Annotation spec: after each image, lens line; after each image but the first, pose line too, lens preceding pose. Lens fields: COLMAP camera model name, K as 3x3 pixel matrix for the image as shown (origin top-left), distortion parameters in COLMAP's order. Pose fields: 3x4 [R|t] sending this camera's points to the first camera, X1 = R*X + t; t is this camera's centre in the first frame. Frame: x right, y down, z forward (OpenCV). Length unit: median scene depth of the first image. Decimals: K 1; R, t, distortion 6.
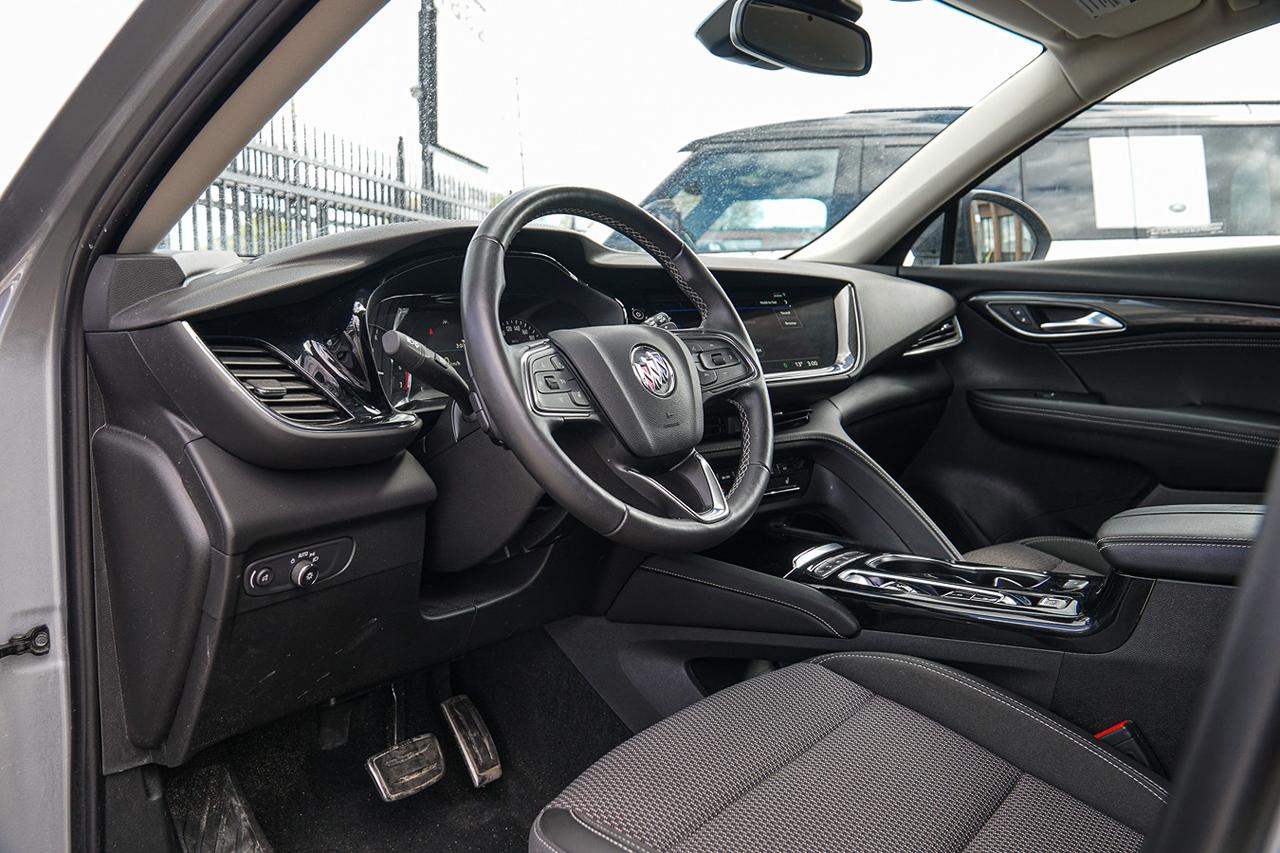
lens RADIAL K [[1003.6, 0, 632.9], [0, 1003.6, 426.5], [0, 0, 1]] dist [-0.135514, 0.107385]
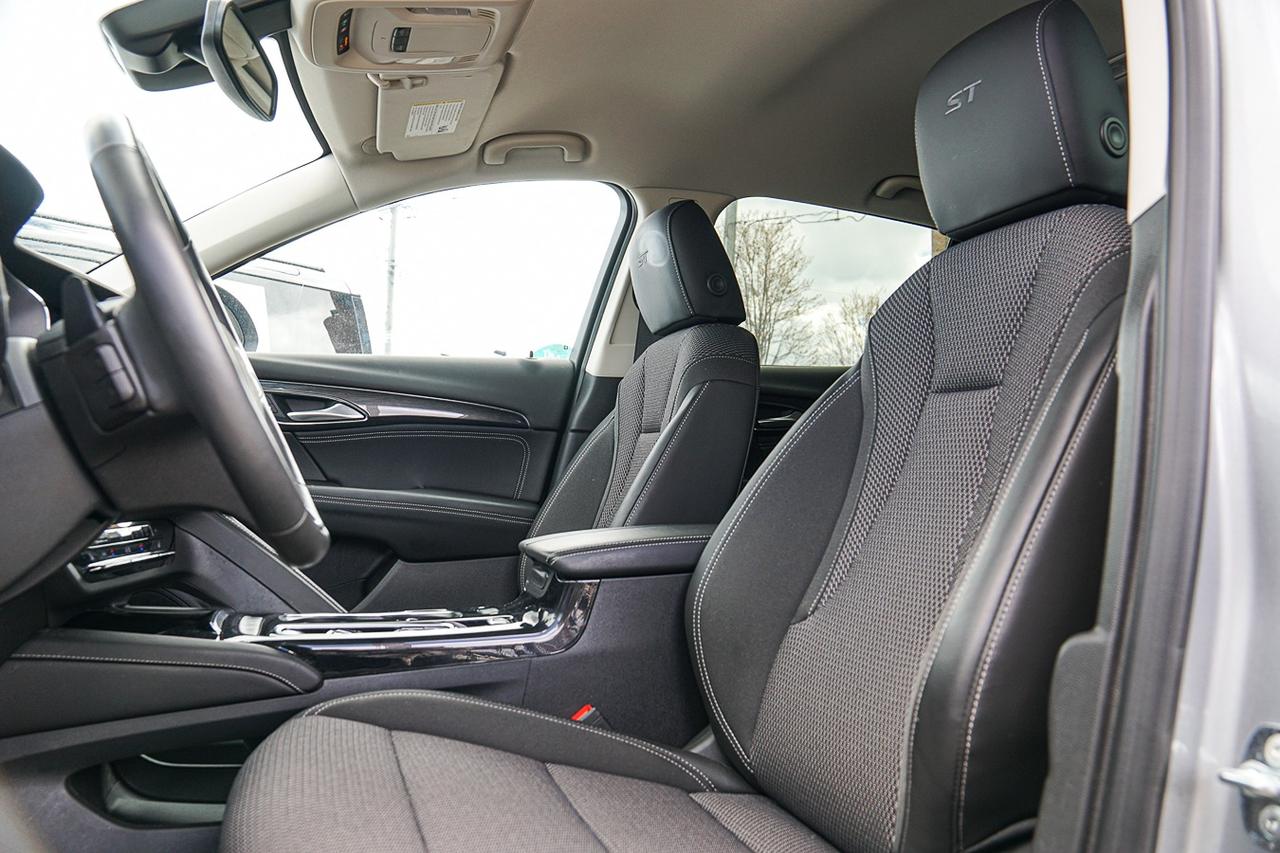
lens RADIAL K [[1003.6, 0, 632.9], [0, 1003.6, 426.5], [0, 0, 1]] dist [-0.135514, 0.107385]
pose [[0.547167, 0.065300, 0.834472, -0.332554], [0.070256, 0.989851, -0.123526, 0.084647], [-0.834070, 0.126216, 0.537026, 0.184549]]
